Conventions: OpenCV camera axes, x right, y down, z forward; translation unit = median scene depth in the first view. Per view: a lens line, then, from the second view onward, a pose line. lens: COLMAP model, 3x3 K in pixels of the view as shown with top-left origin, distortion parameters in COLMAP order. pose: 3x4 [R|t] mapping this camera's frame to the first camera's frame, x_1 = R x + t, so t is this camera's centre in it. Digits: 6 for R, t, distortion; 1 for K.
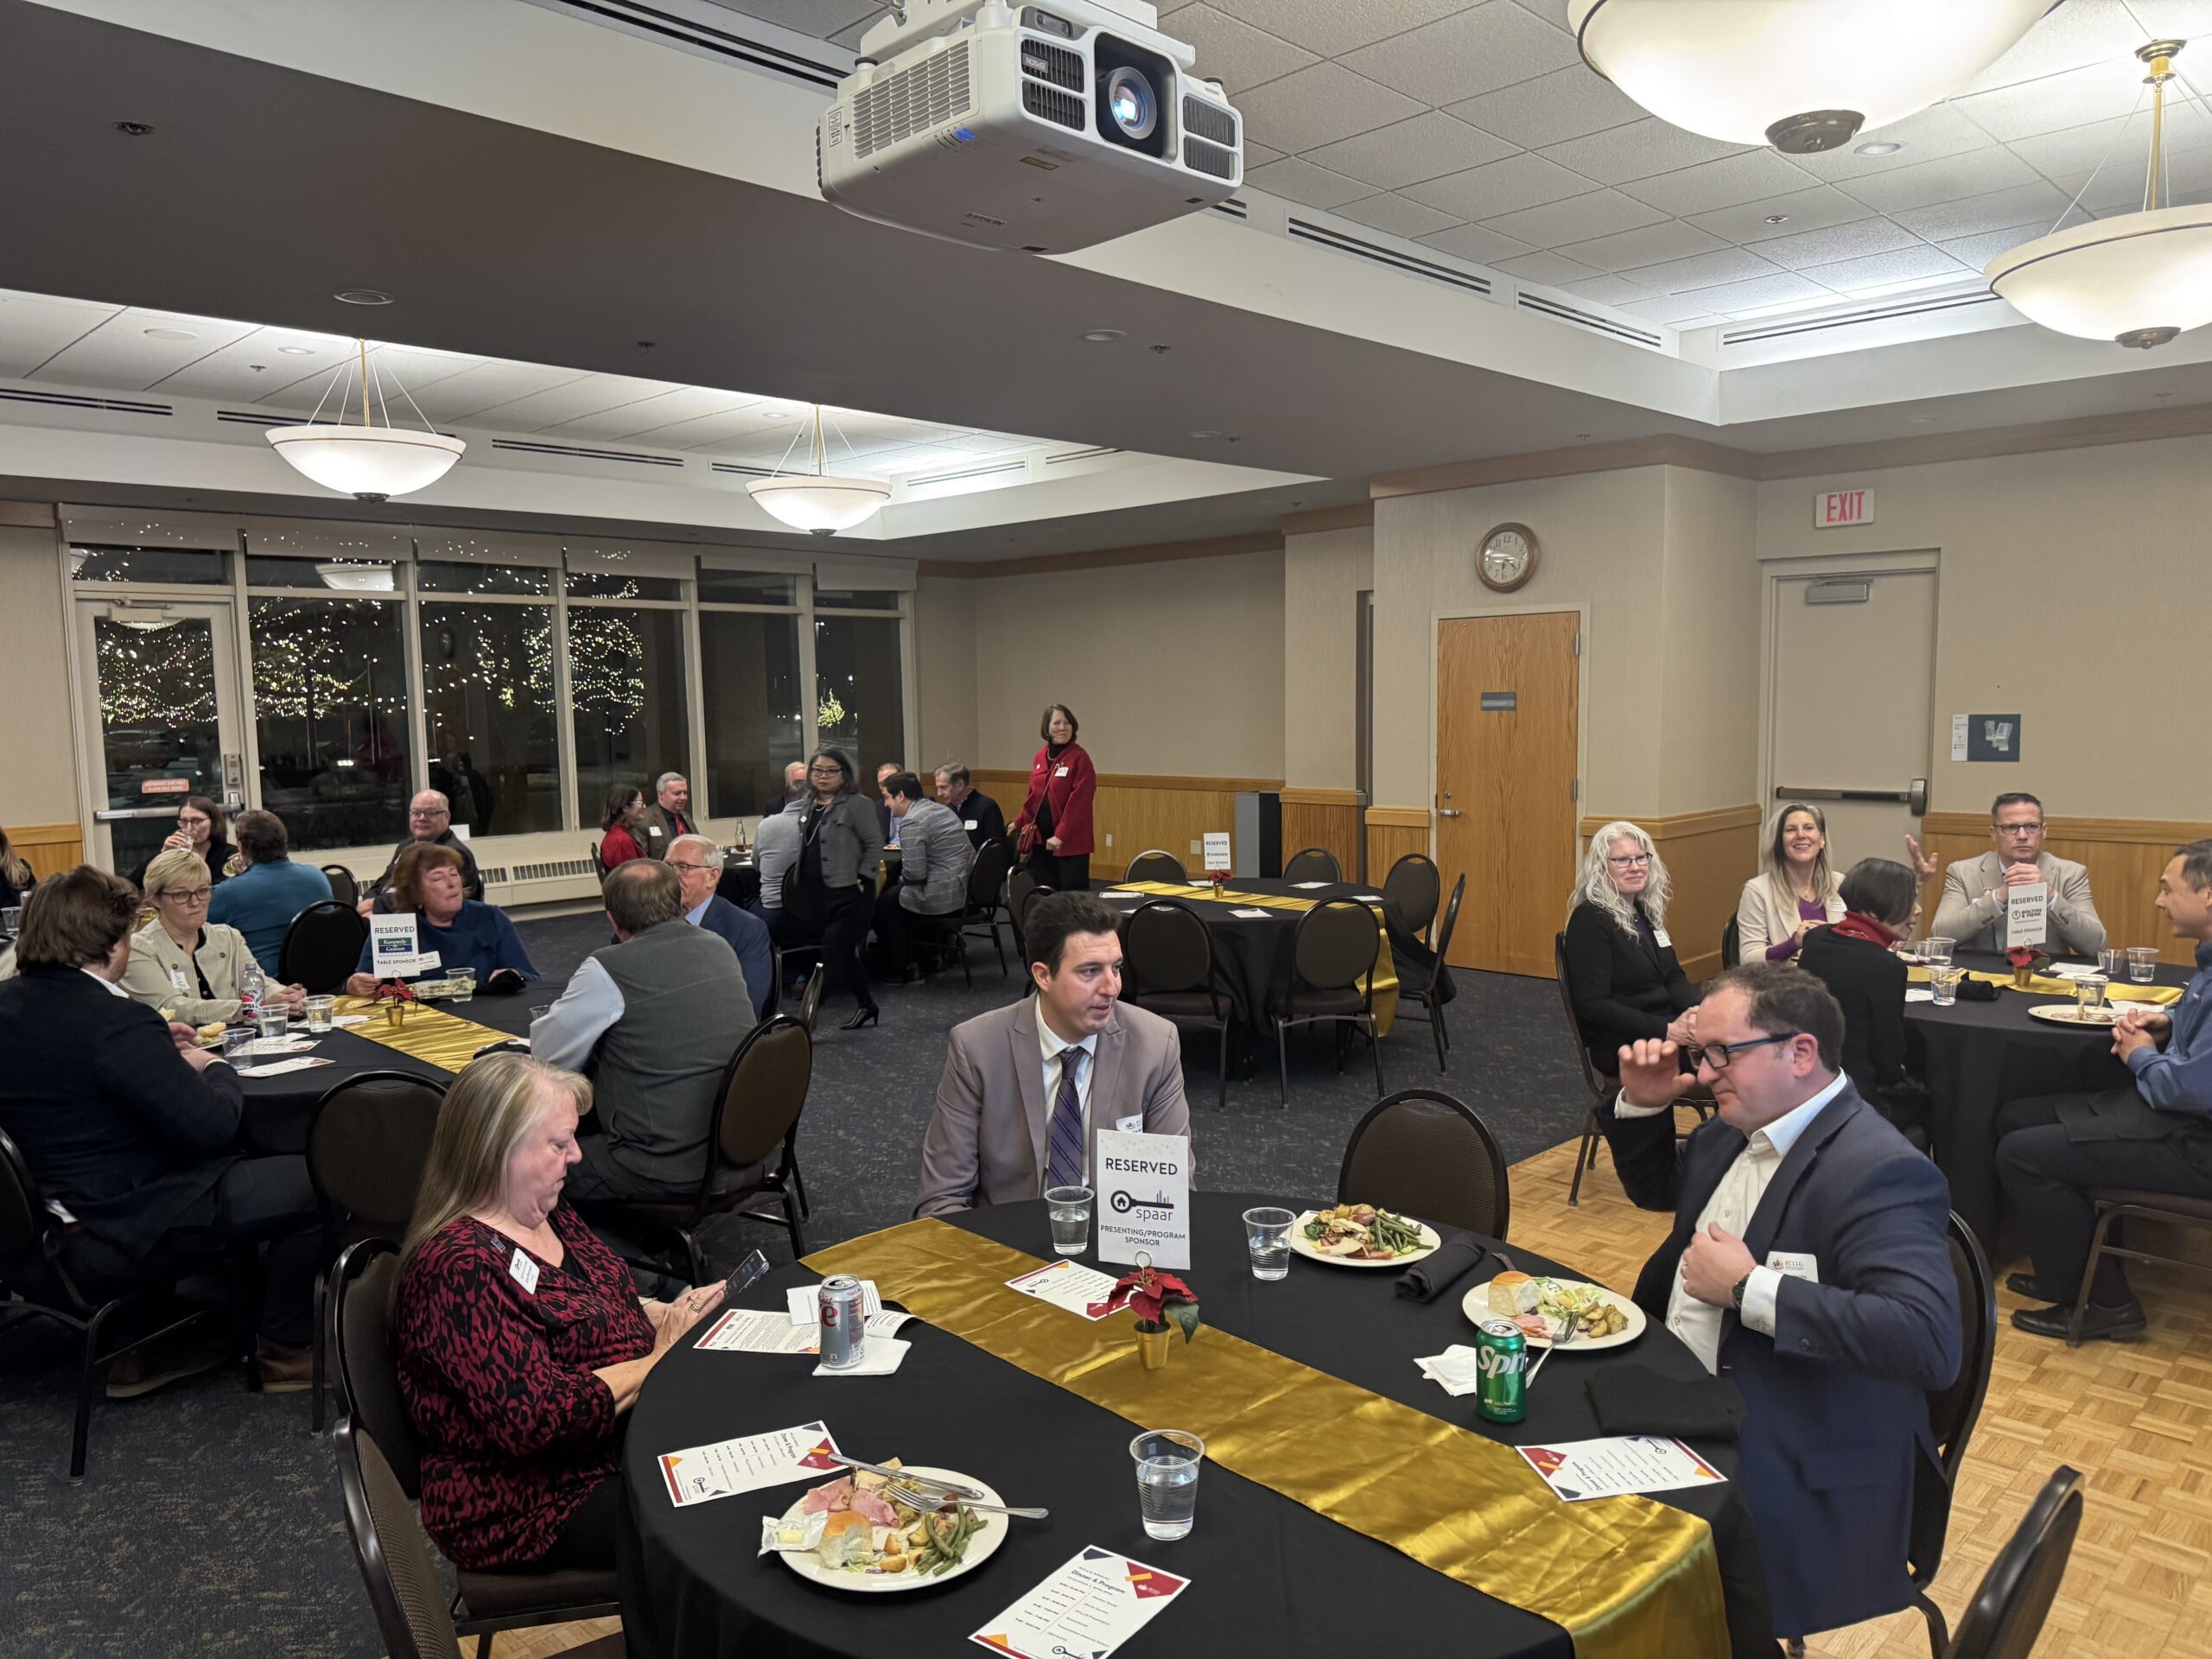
lens RADIAL K [[1535.7, 0, 1107.1], [0, 1535.7, 858.9], [0, 0, 1]] dist [0.040308, -0.036157]
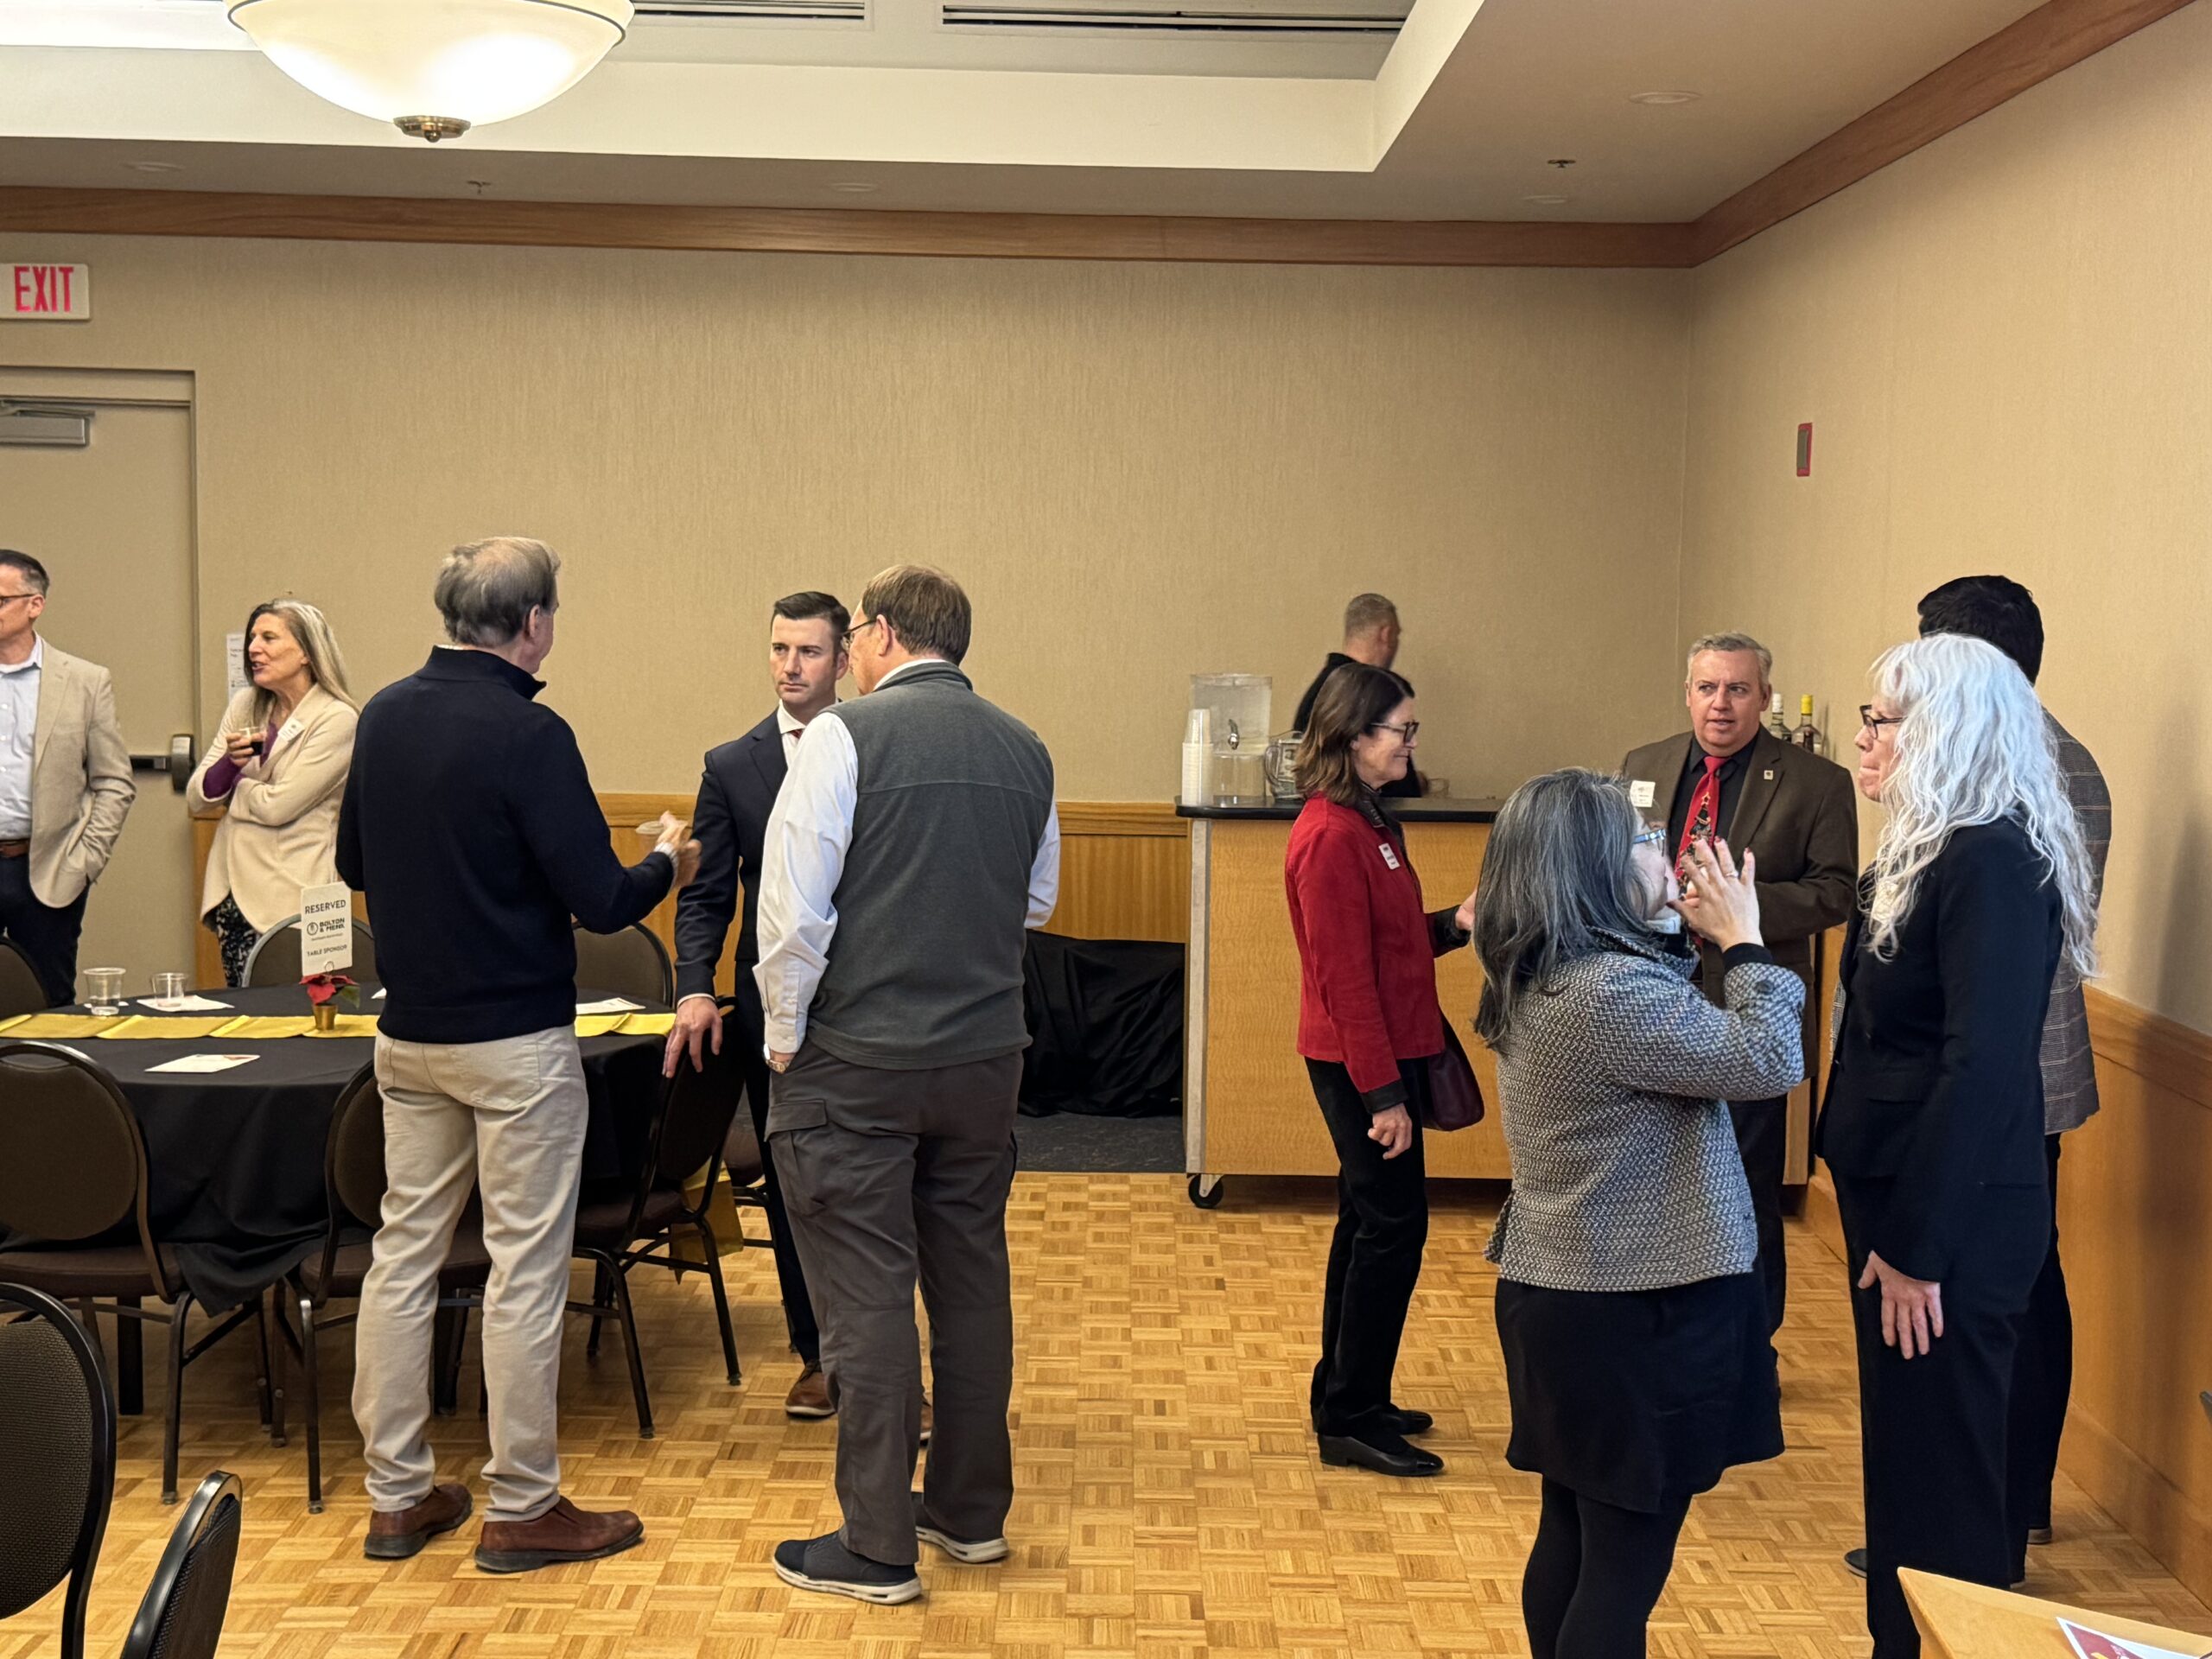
lens RADIAL K [[2869.1, 0, 1120.4], [0, 2869.1, 830.8], [0, 0, 1]] dist [0.082617, -0.022086]
pose [[0.704362, -0.030192, 0.709198, -0.044766], [0.044697, 0.998999, -0.001863, 0.007283], [-0.708432, 0.033011, 0.705006, -0.103744]]
